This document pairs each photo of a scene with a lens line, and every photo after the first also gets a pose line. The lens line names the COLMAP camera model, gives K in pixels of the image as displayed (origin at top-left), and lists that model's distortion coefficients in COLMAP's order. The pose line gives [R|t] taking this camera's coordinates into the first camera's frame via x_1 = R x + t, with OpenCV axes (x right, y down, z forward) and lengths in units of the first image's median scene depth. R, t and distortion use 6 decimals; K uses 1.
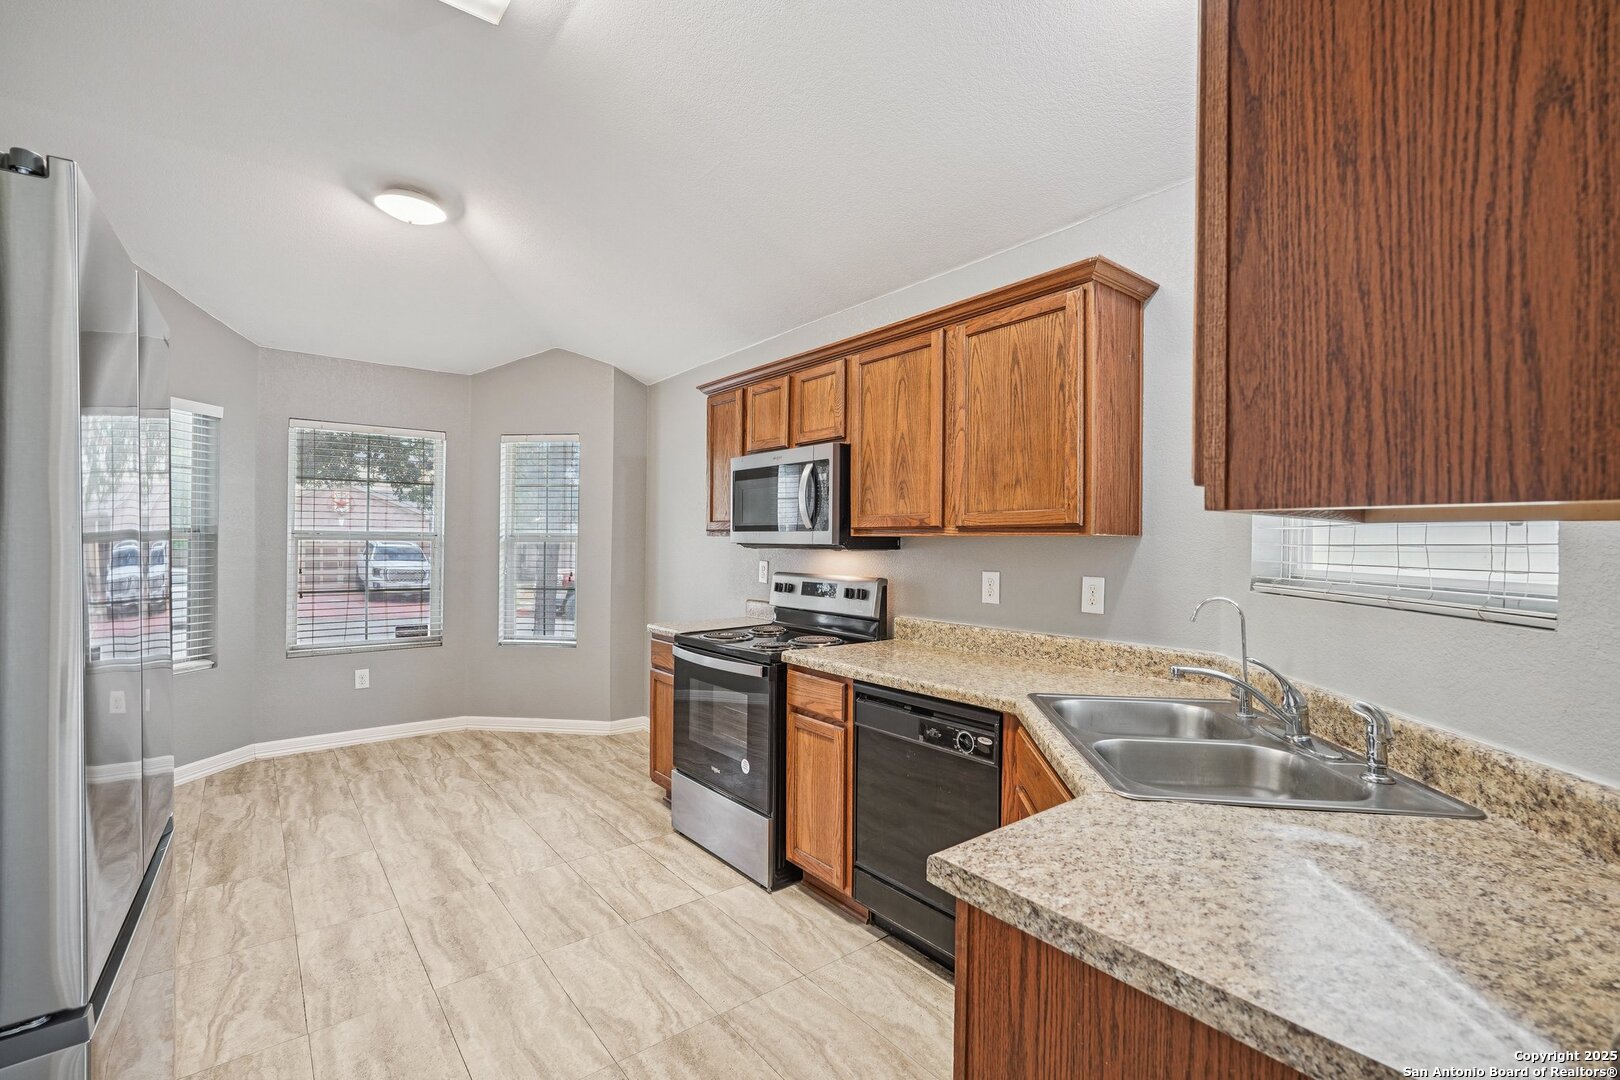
lens RADIAL K [[717.5, 0, 810.0], [0, 717.5, 540.0], [0, 0, 1]] dist [-0.005971, -0.000080]
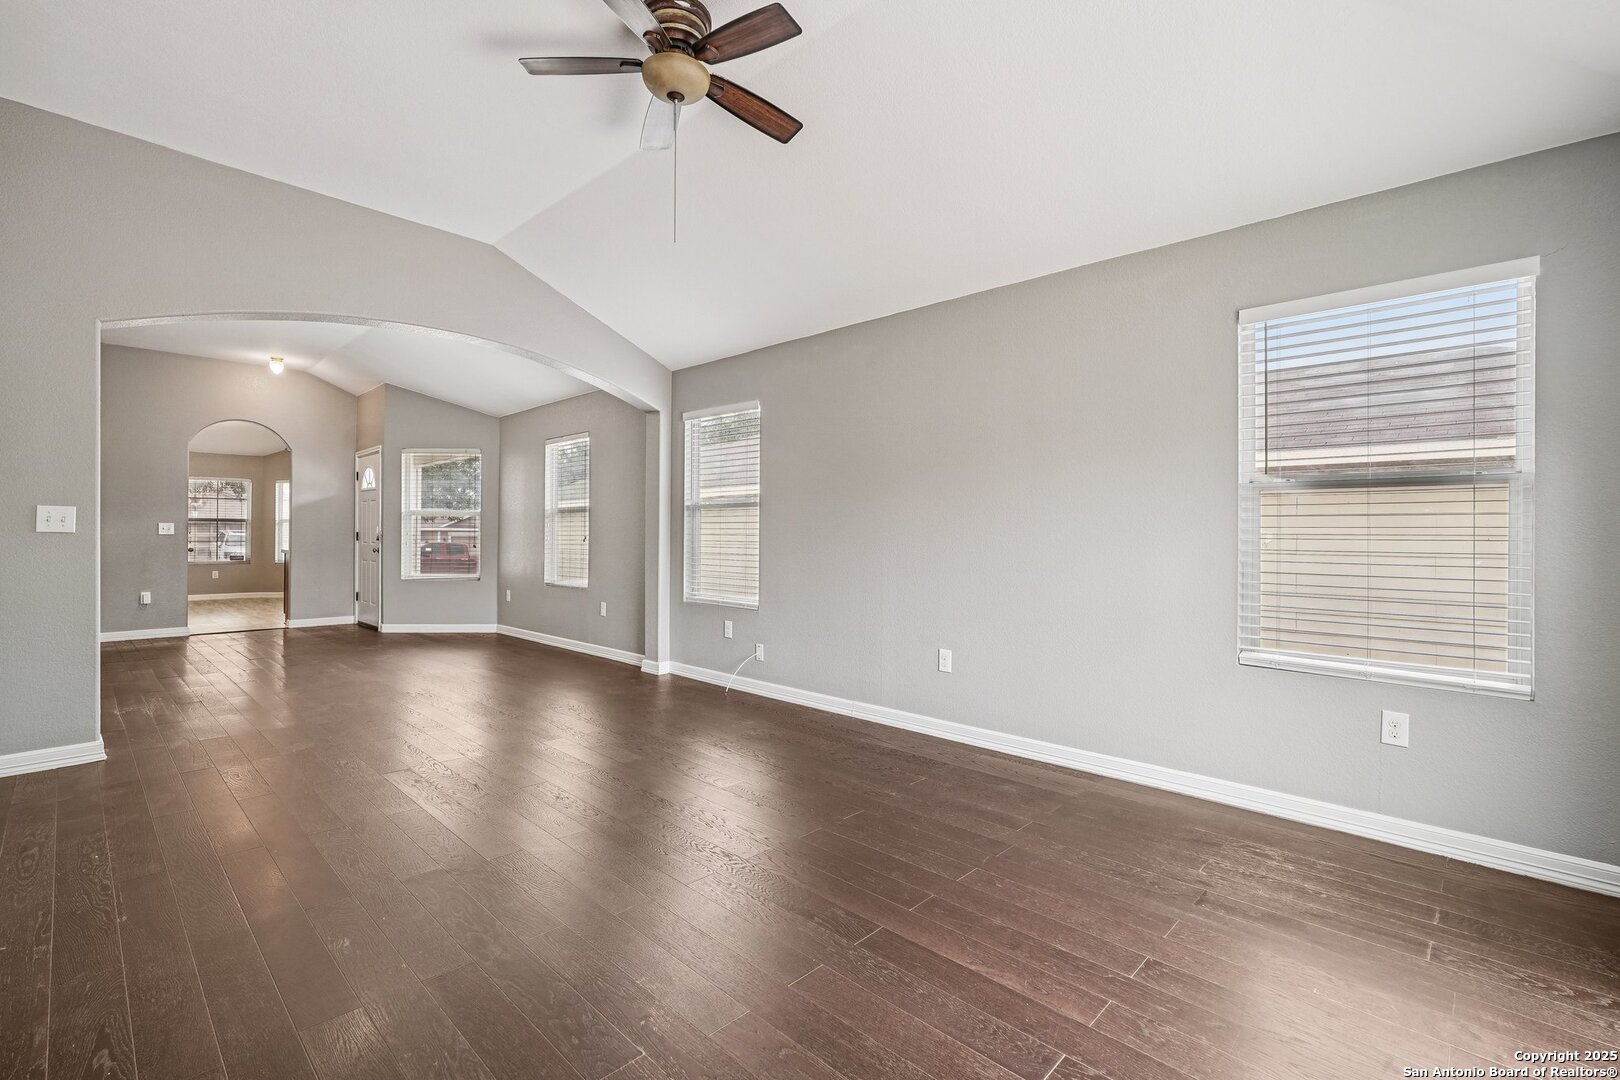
lens RADIAL K [[720.4, 0, 810.0], [0, 720.4, 540.0], [0, 0, 1]] dist [-0.002336, 0.000298]
pose [[0.991405, -0.001653, 0.130815, 1.484199], [0.000885, 0.999982, 0.005927, 0.070595], [-0.130822, -0.005760, 0.991389, -2.367180]]
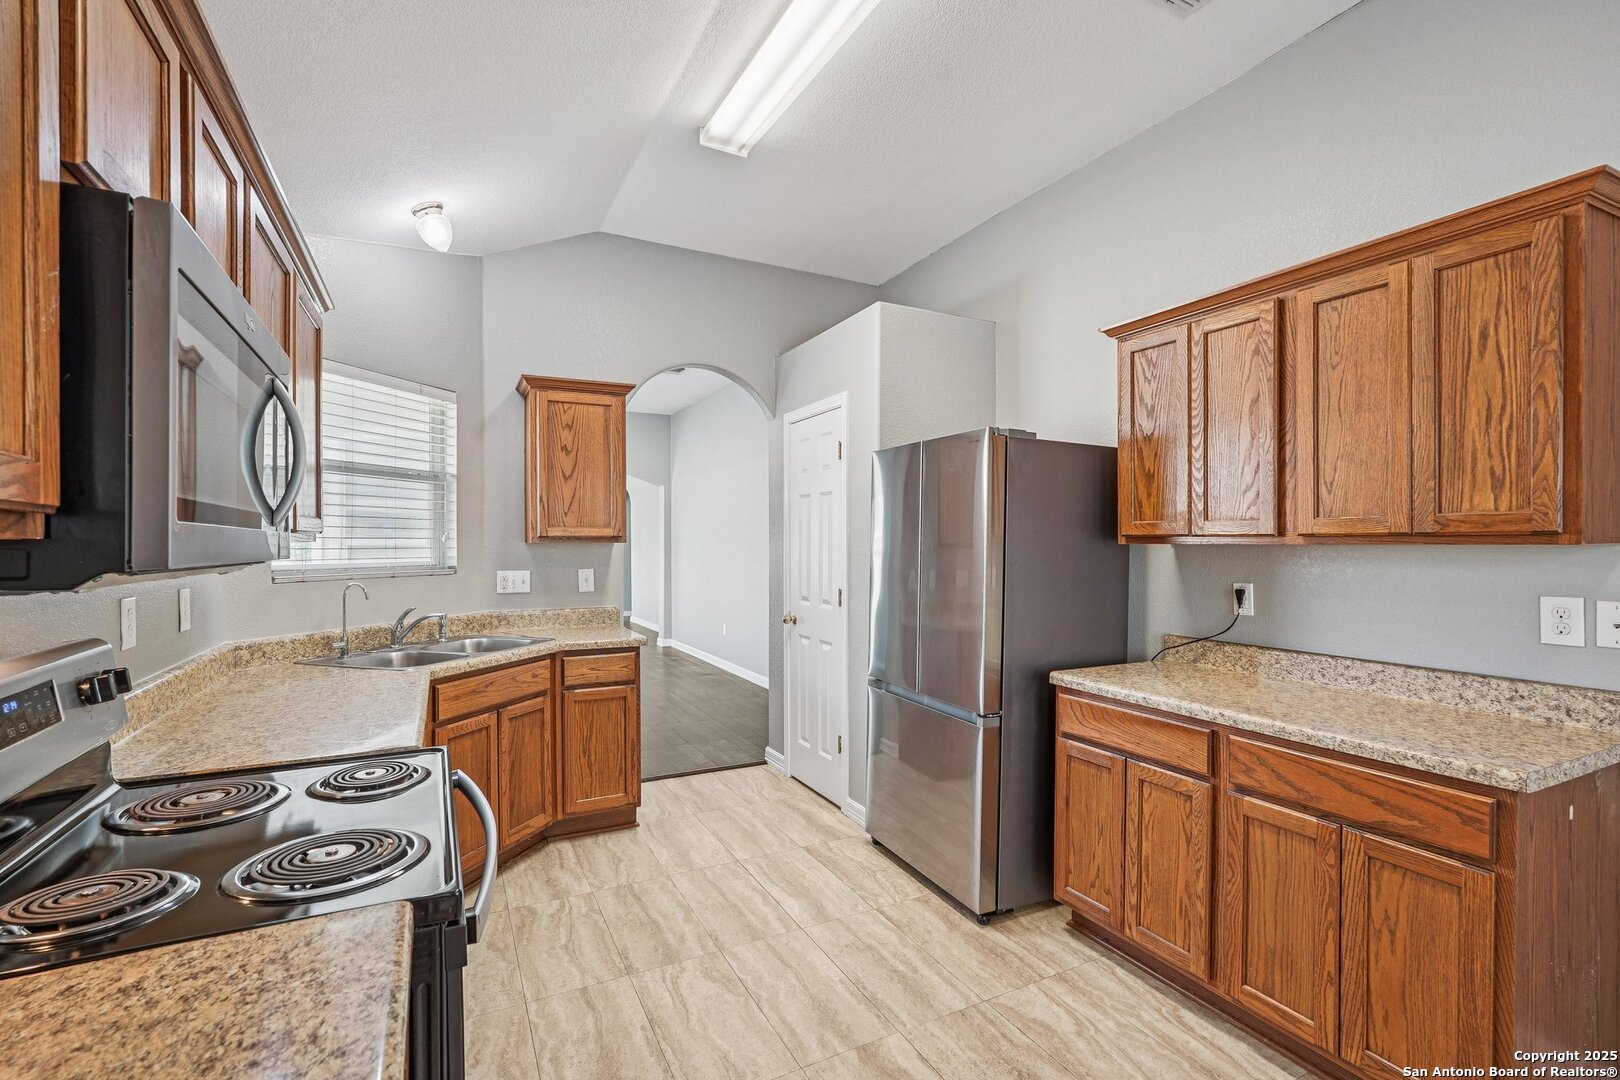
lens RADIAL K [[720.4, 0, 810.0], [0, 720.4, 540.0], [0, 0, 1]] dist [-0.002336, 0.000298]
pose [[-0.980608, -0.009126, 0.195766, -0.349124], [-0.010969, 0.999905, -0.008332, -0.005646], [-0.195671, -0.010318, -0.980615, 1.157397]]
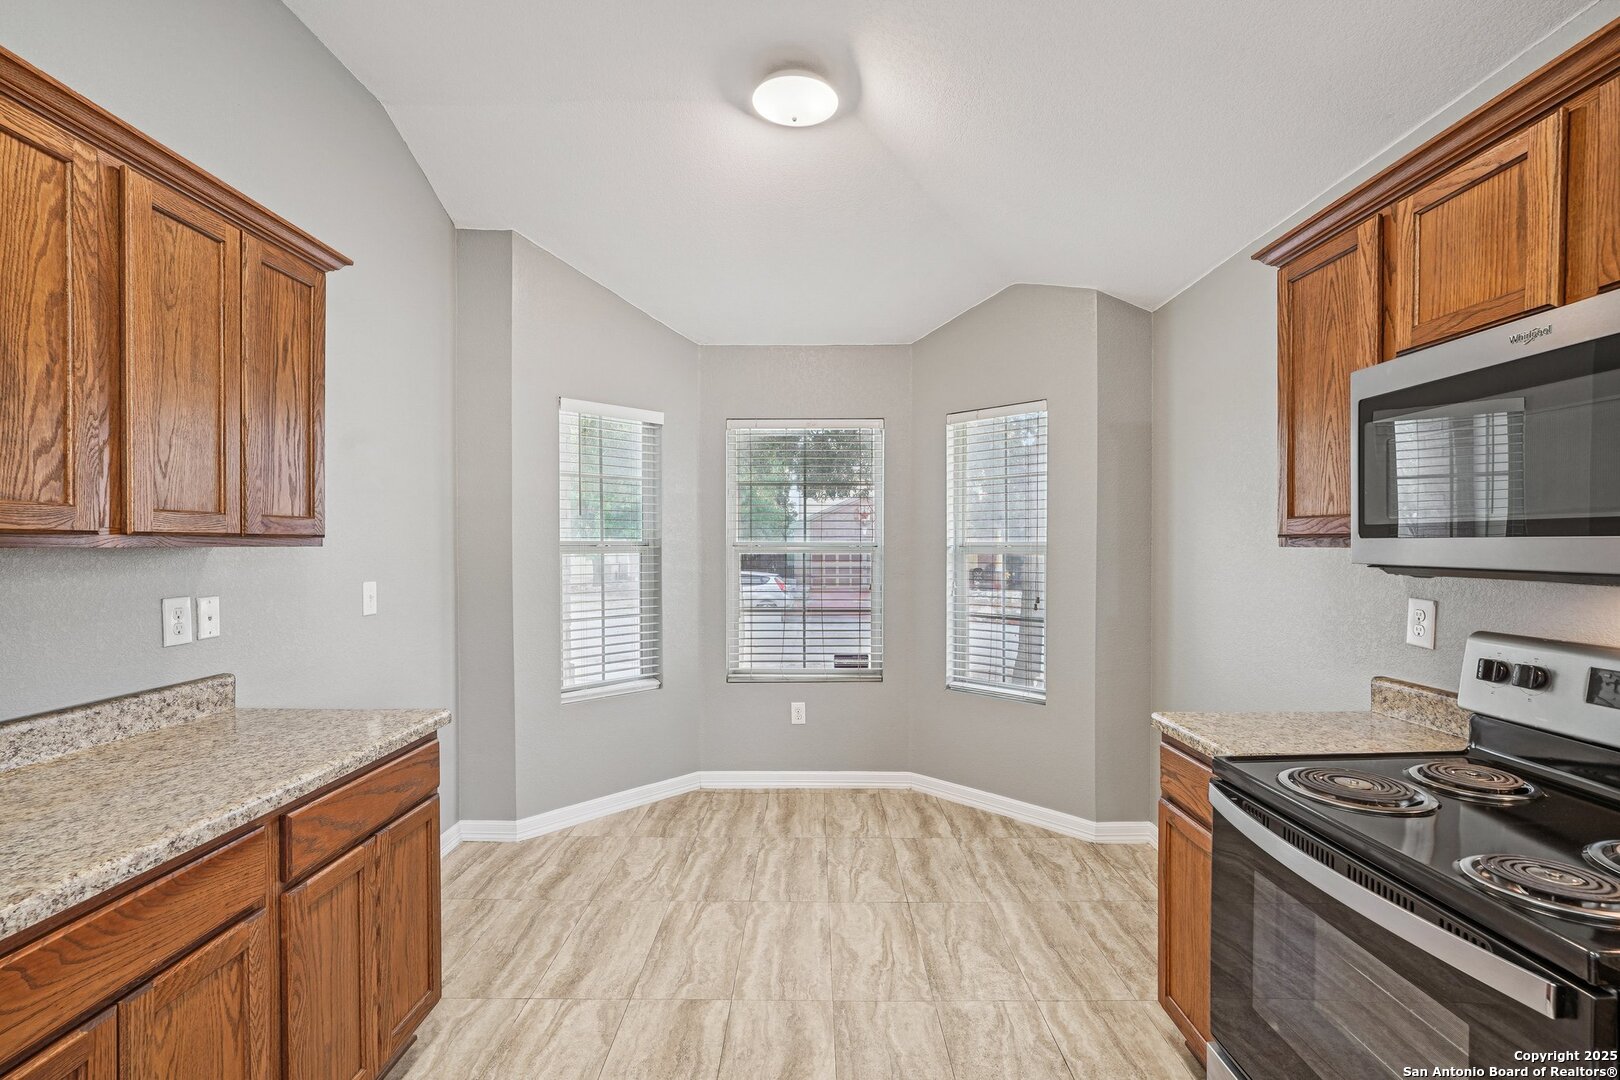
lens RADIAL K [[702.7, 0, 813.9], [0, 702.7, 545.9], [0, 0, 1]] dist [-0.030261, 0.014719]
pose [[0.777262, -0.006300, -0.629145, -0.096461], [0.007640, 0.999971, -0.000575, -0.009074], [0.629130, -0.004360, 0.777288, 0.443721]]
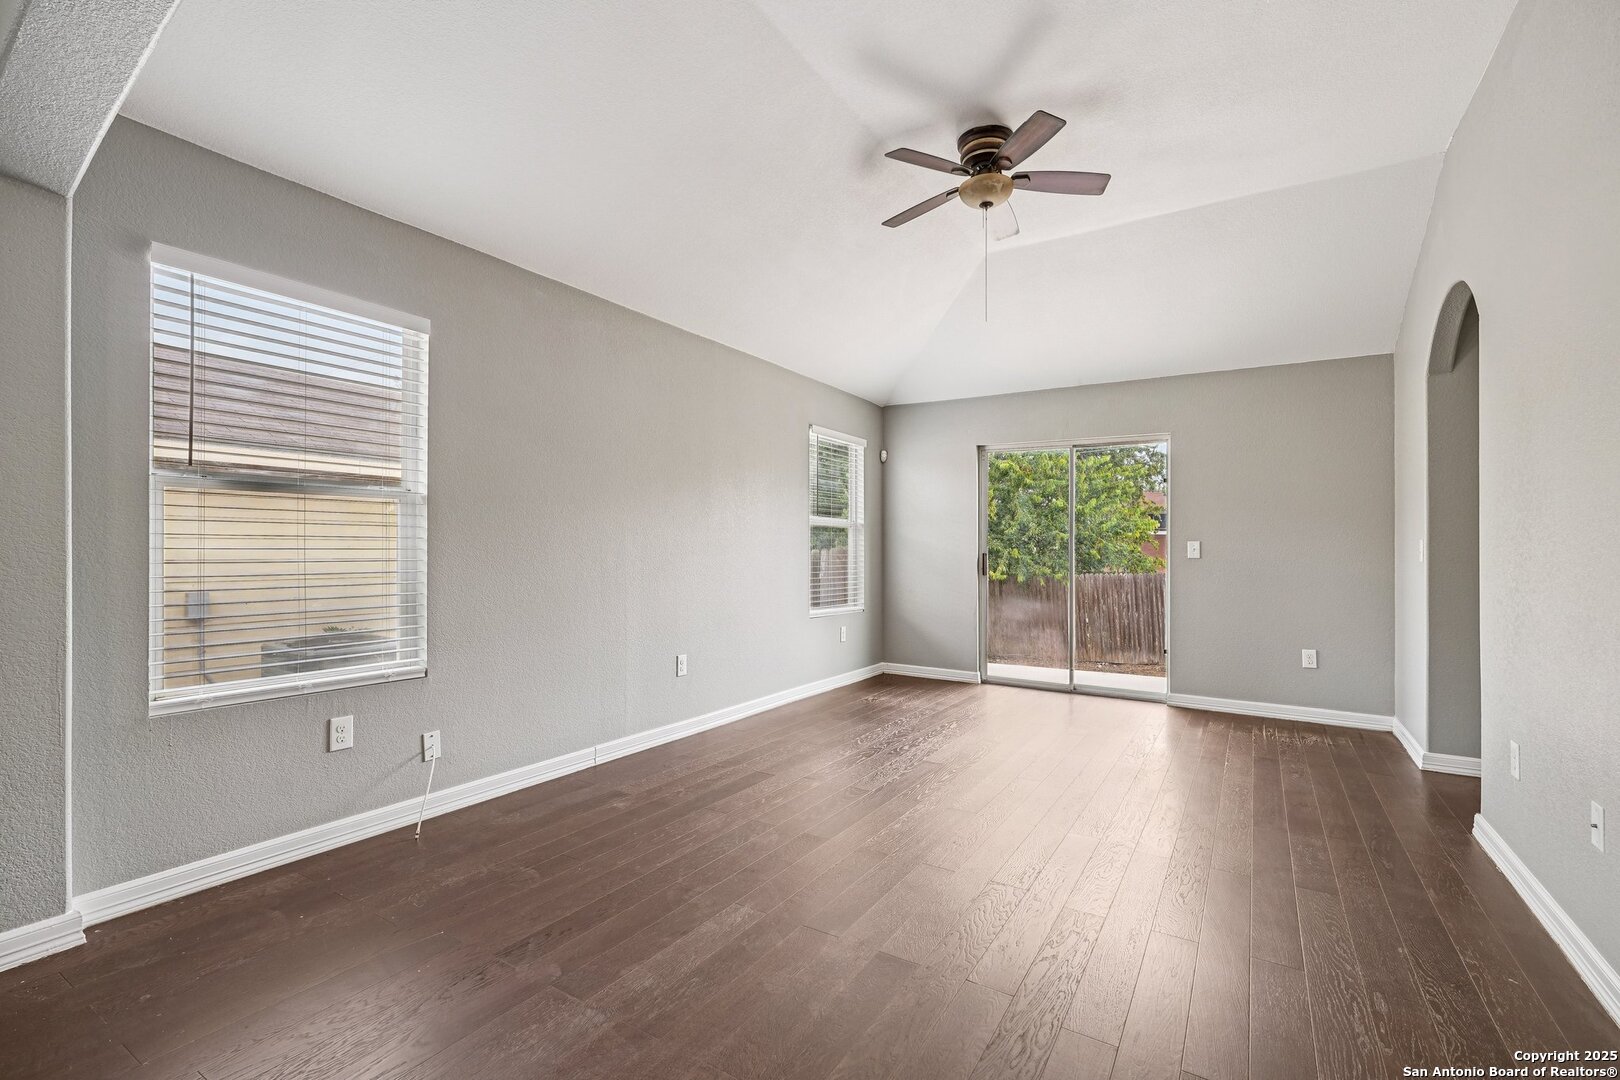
lens RADIAL K [[724.8, 0, 811.7], [0, 724.8, 548.0], [0, 0, 1]] dist [-0.003789, 0.000441]
pose [[-0.329404, -0.012850, 0.944102, 0.696394], [-0.010857, 0.999893, 0.009821, 0.056350], [-0.944127, -0.007015, -0.329508, -1.190695]]
